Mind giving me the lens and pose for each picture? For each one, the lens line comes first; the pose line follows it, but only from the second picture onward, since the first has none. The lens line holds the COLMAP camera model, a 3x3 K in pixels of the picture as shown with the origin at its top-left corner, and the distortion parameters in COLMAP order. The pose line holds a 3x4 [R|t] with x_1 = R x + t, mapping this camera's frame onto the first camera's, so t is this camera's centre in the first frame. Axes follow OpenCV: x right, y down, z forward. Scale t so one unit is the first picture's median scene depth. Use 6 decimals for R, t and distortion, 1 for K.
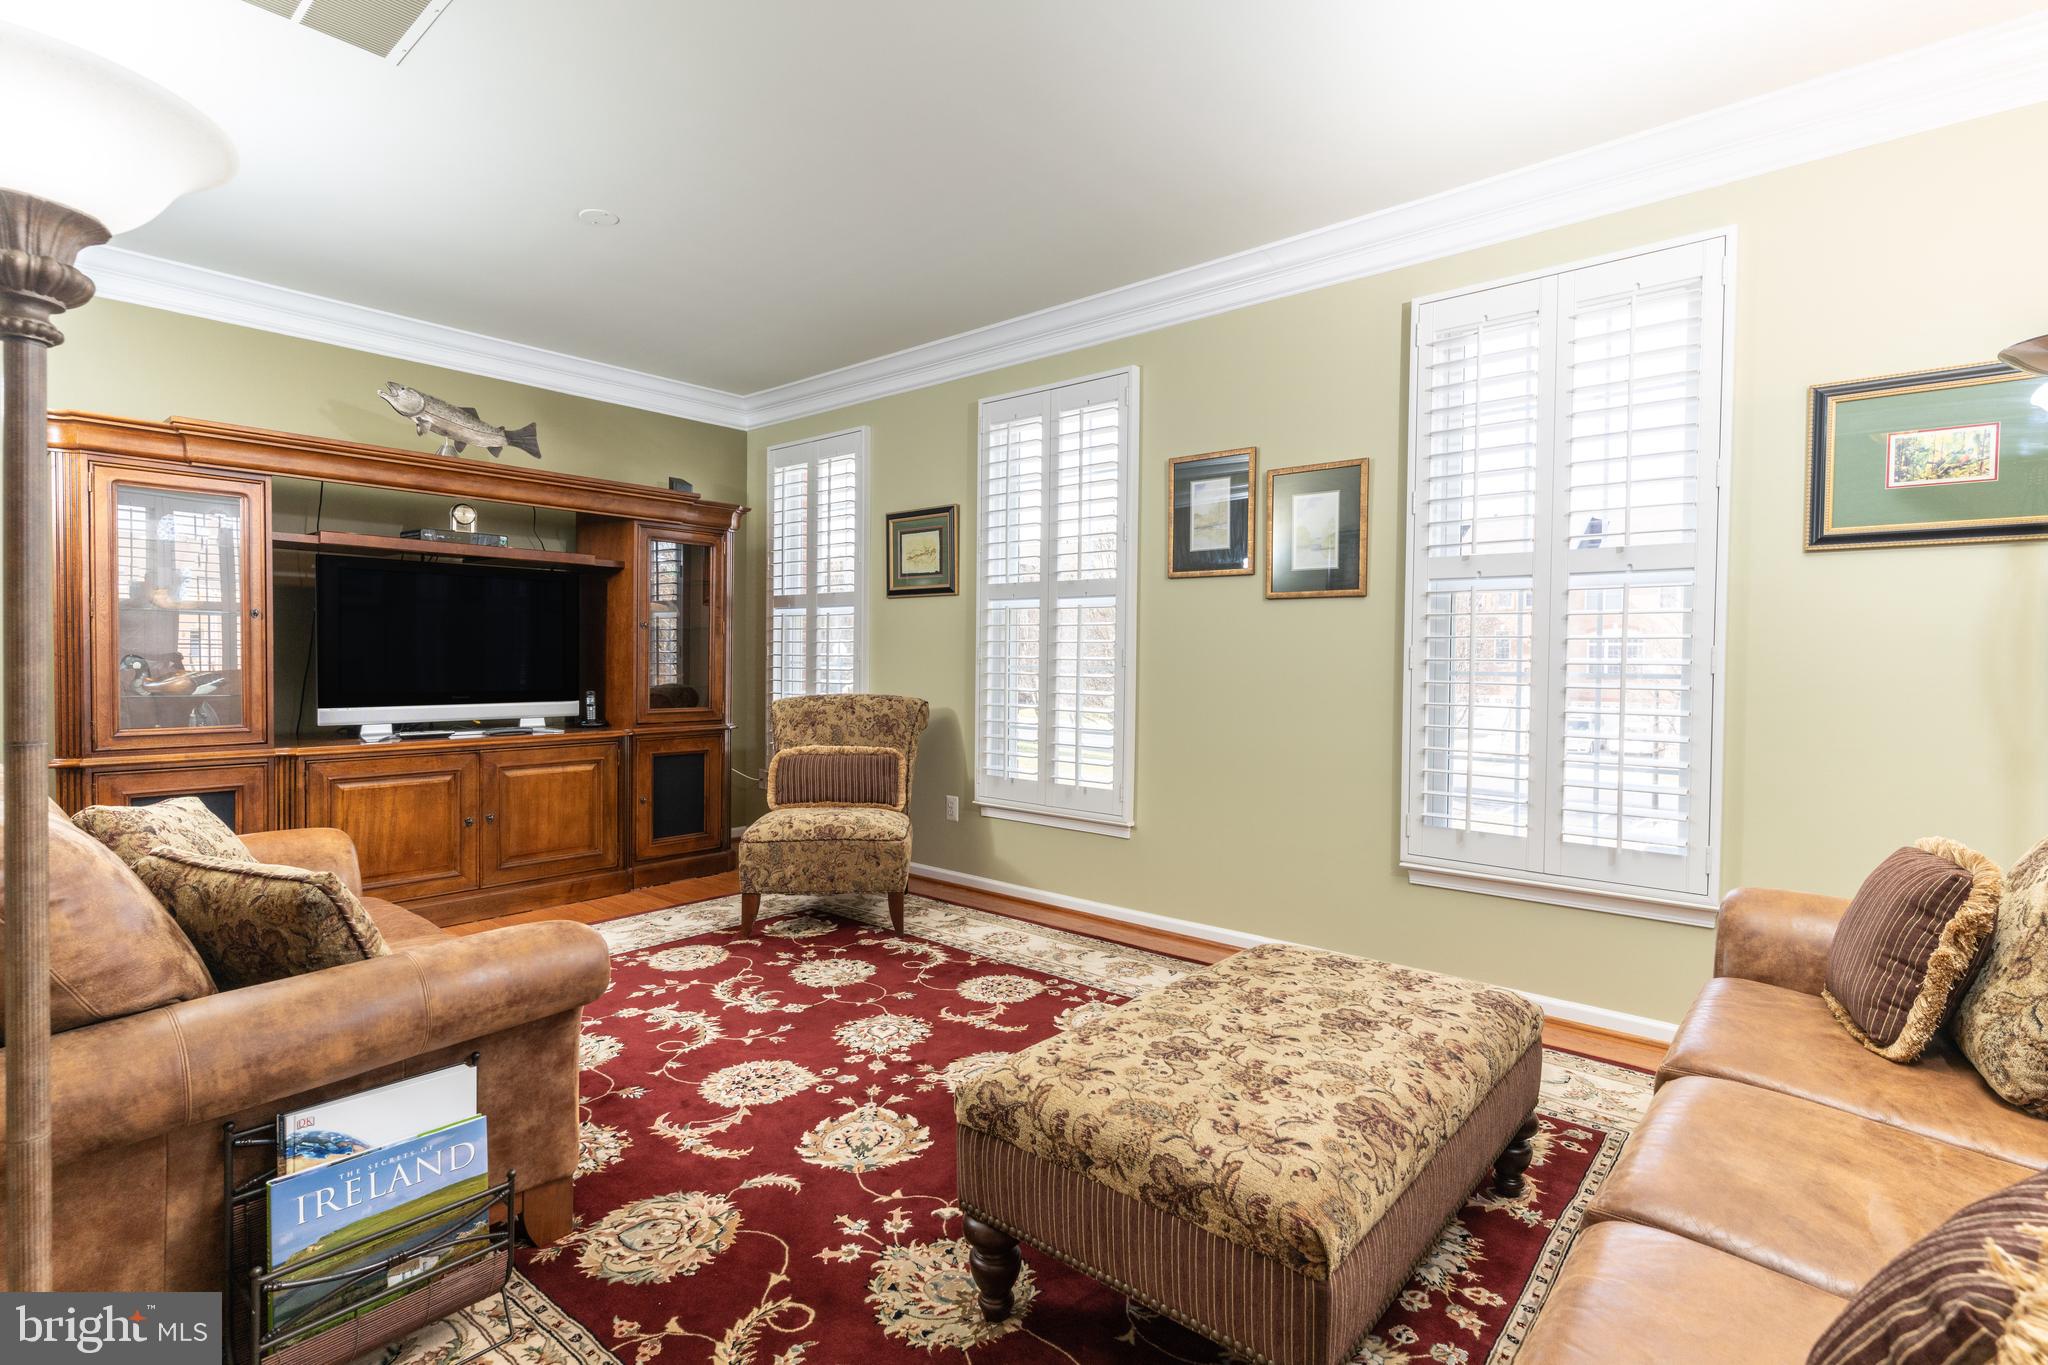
lens RADIAL K [[978.4, 0, 1028.6], [0, 978.4, 678.2], [0, 0, 1]] dist [-0.003757, -0.000200]
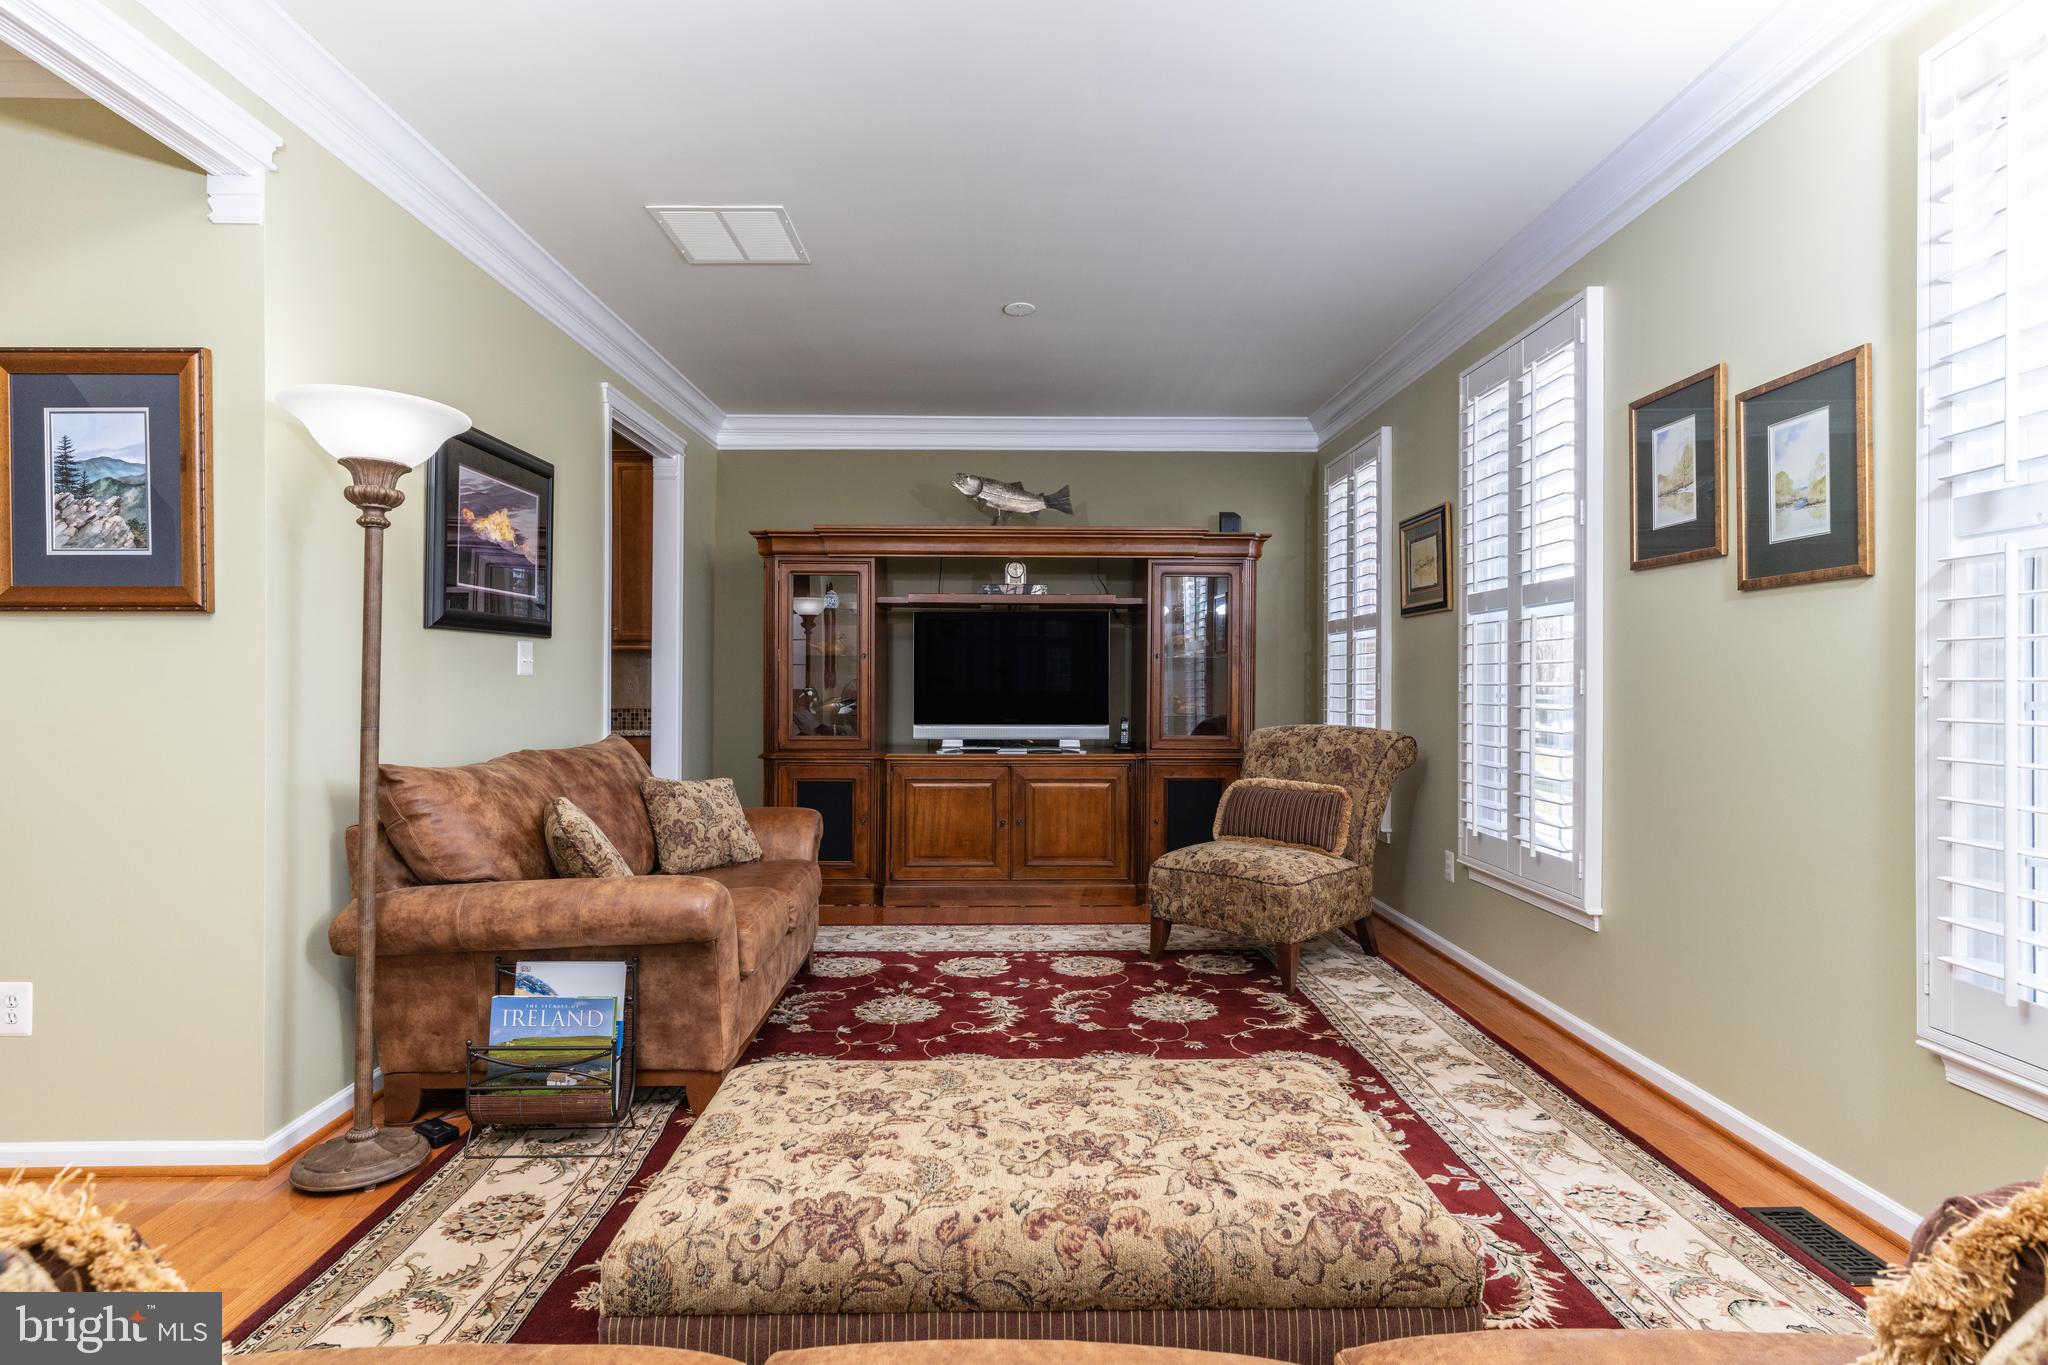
lens RADIAL K [[1029.3, 0, 1024.0], [0, 1029.3, 682.5], [0, 0, 1]] dist [-0.003035, -0.000303]
pose [[0.657380, -0.008770, -0.753508, 0.432427], [-0.012279, 0.999675, -0.022348, 0.001322], [0.753459, 0.023943, 0.657059, 0.187731]]
